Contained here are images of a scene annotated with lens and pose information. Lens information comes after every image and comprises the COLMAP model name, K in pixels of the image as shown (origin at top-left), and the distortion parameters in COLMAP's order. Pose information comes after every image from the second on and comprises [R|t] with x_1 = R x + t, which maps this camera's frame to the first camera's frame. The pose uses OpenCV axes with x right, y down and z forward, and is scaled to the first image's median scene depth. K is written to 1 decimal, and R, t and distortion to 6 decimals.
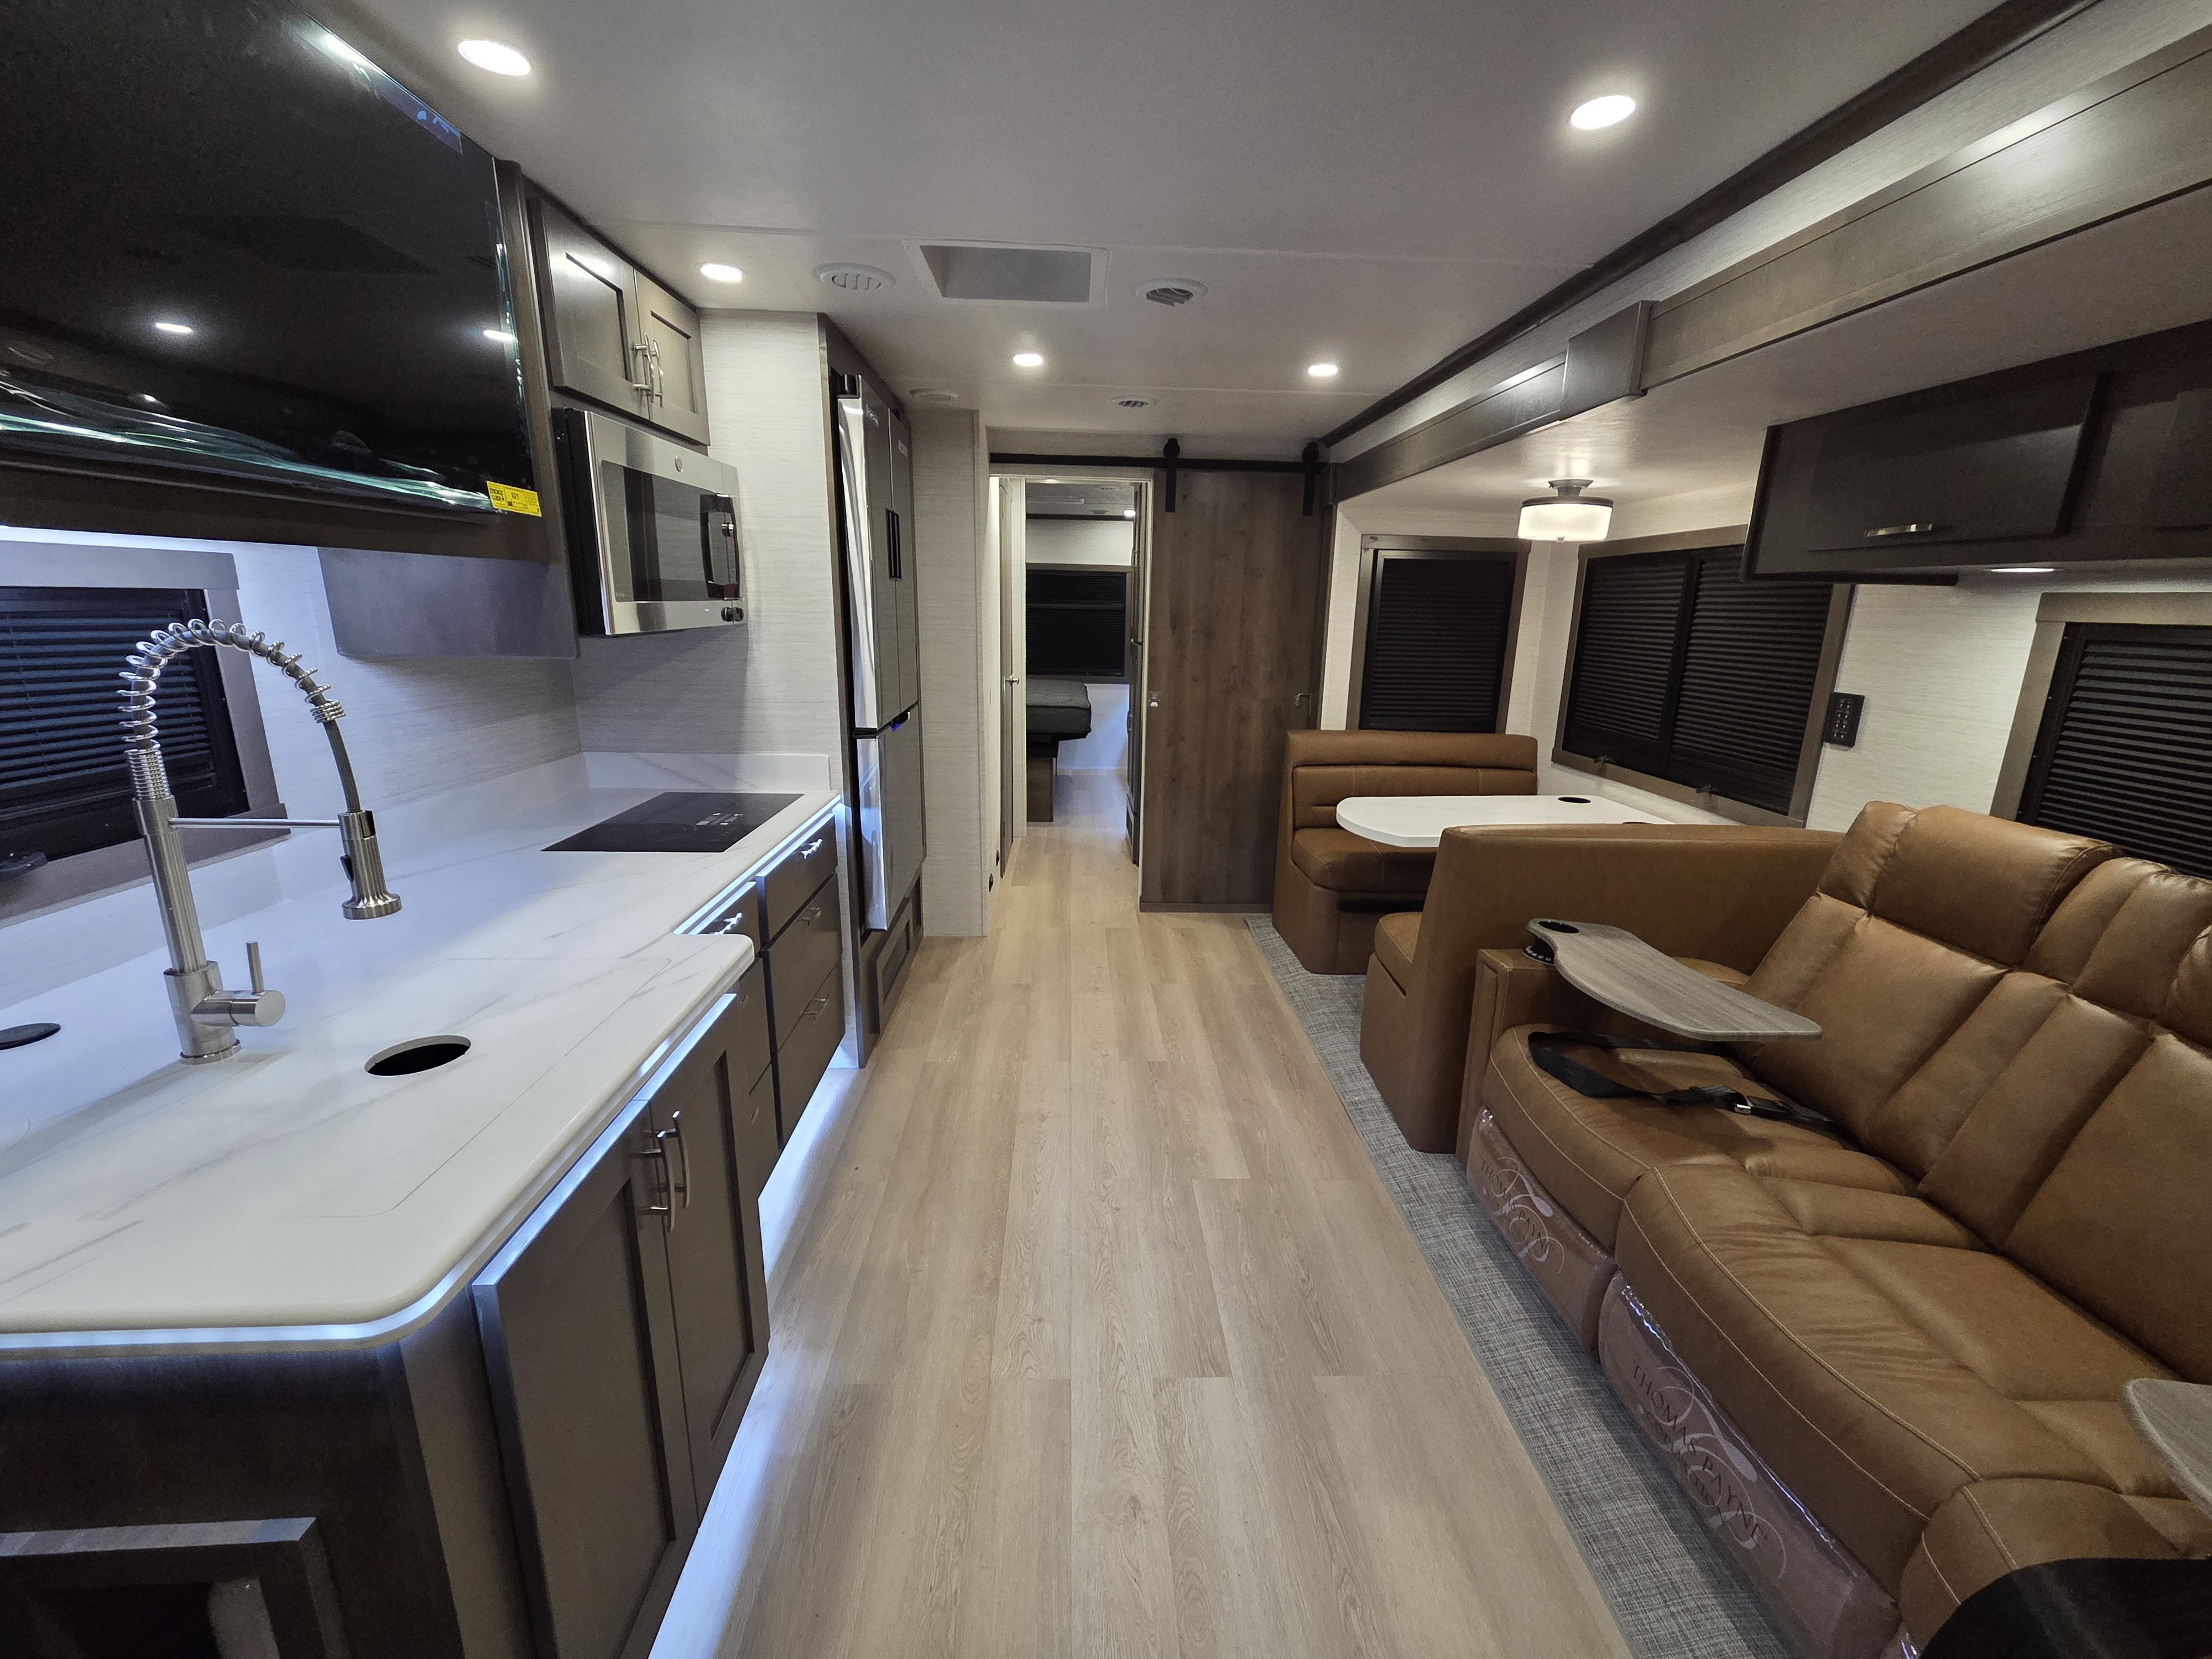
lens RADIAL K [[904.7, 0, 1116.6], [0, 904.7, 834.5], [0, 0, 1]] dist [0.001495, 0.000192]
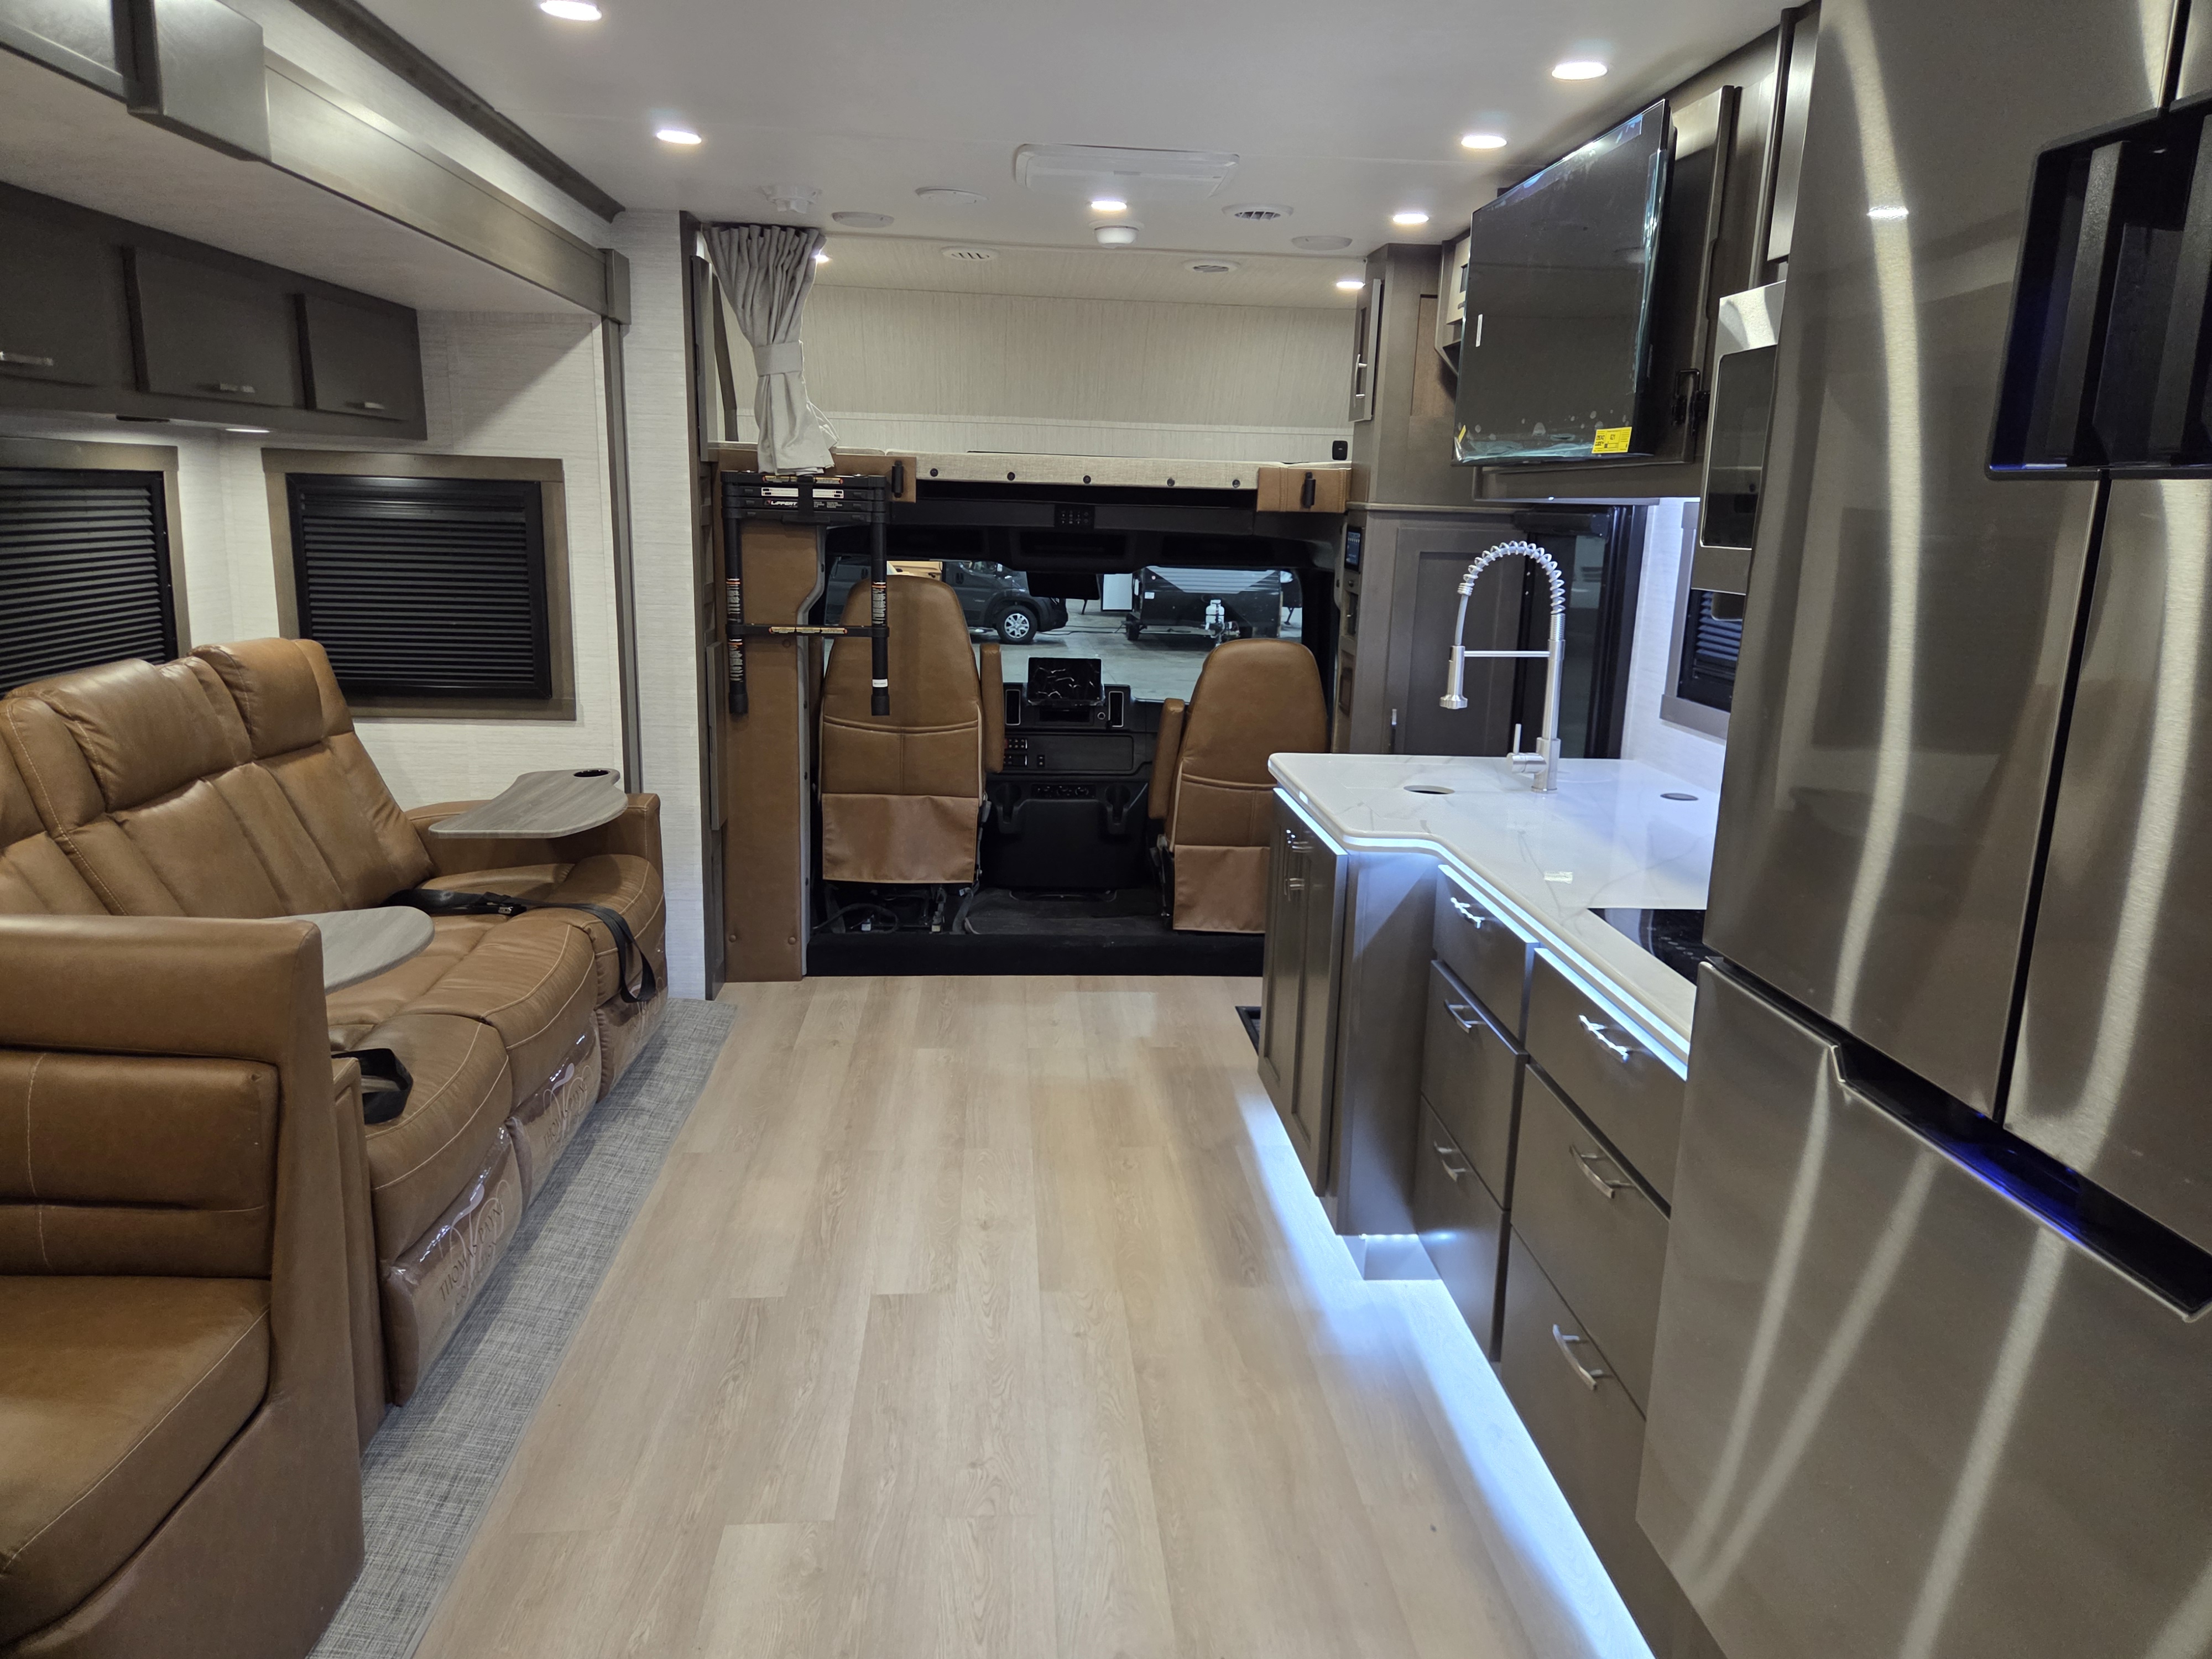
lens RADIAL K [[1507.7, 0, 1118.0], [0, 1507.7, 827.1], [0, 0, 1]] dist [0.046399, -0.047526]
pose [[-0.998180, -0.046491, -0.038398, -0.041484], [-0.058832, 0.890469, 0.451224, -0.497617], [0.013214, 0.452662, -0.891584, 1.891267]]
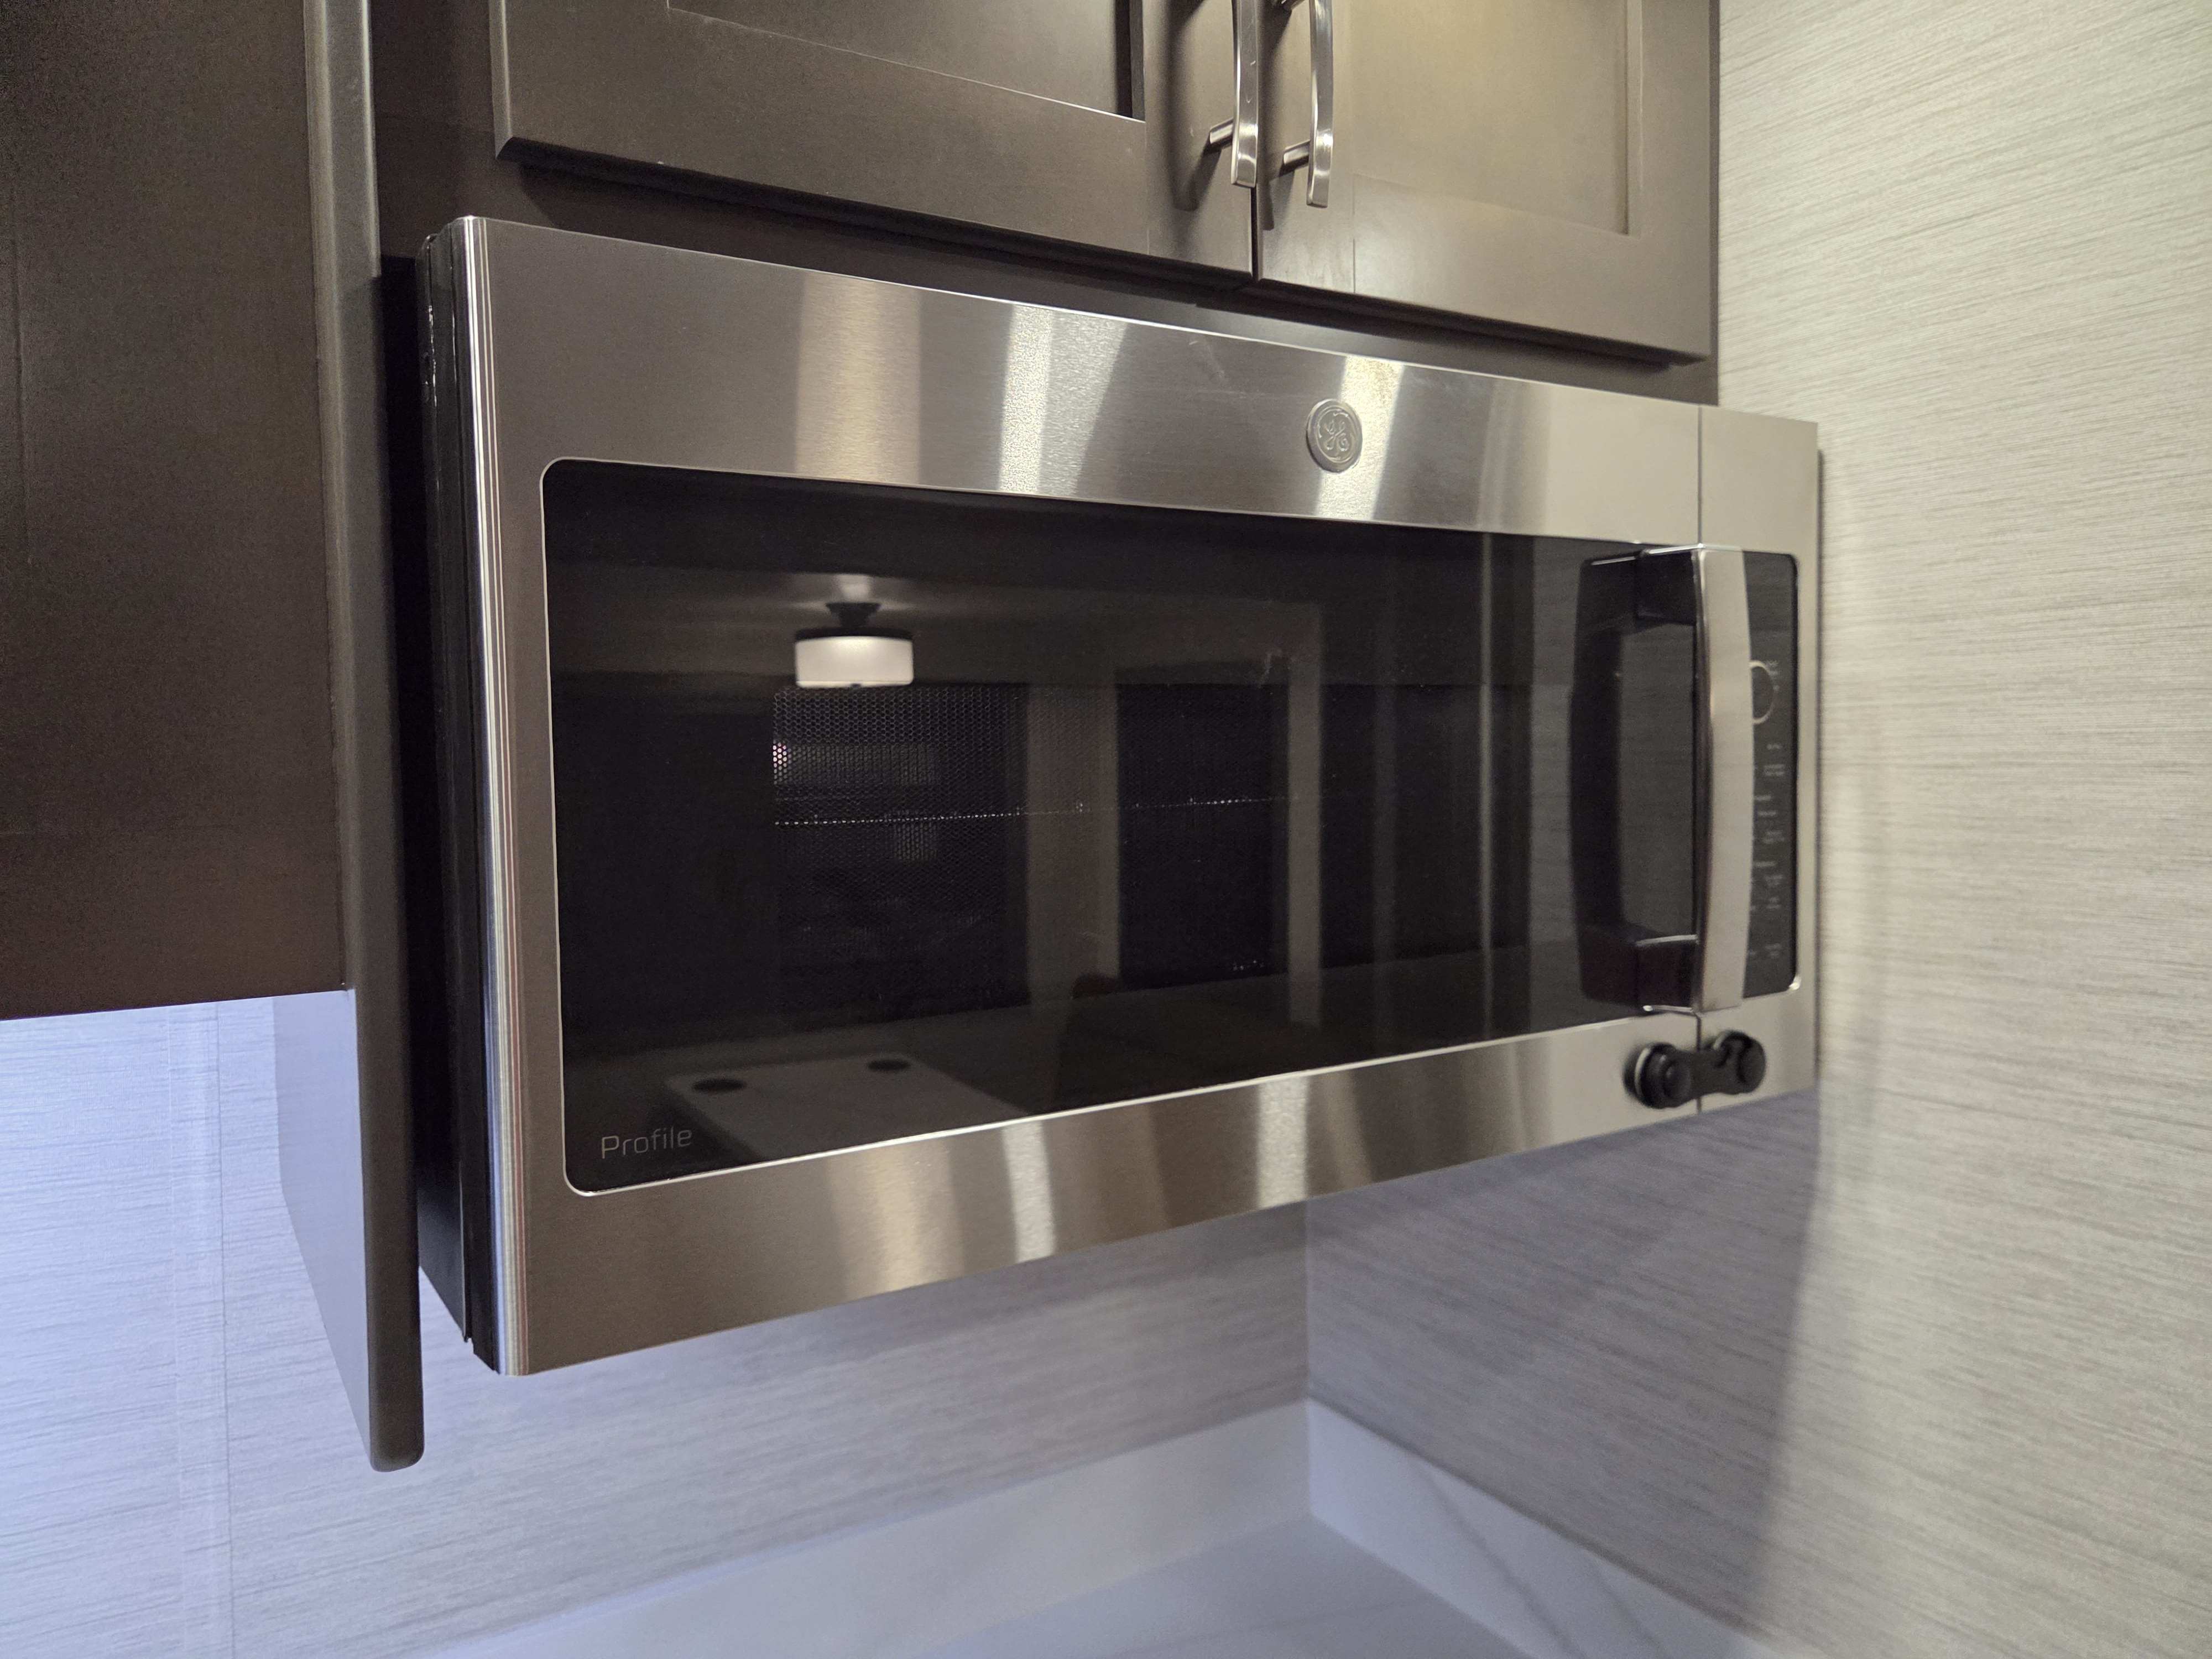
lens RADIAL K [[1502.6, 0, 1076.5], [0, 1502.6, 794.7], [0, 0, 1]] dist [0.049191, -0.049116]
pose [[0.478250, -0.008824, -0.878180, -0.200034], [-0.191719, 0.974783, -0.114204, -0.271495], [0.857042, 0.222982, 0.464498, 0.787569]]
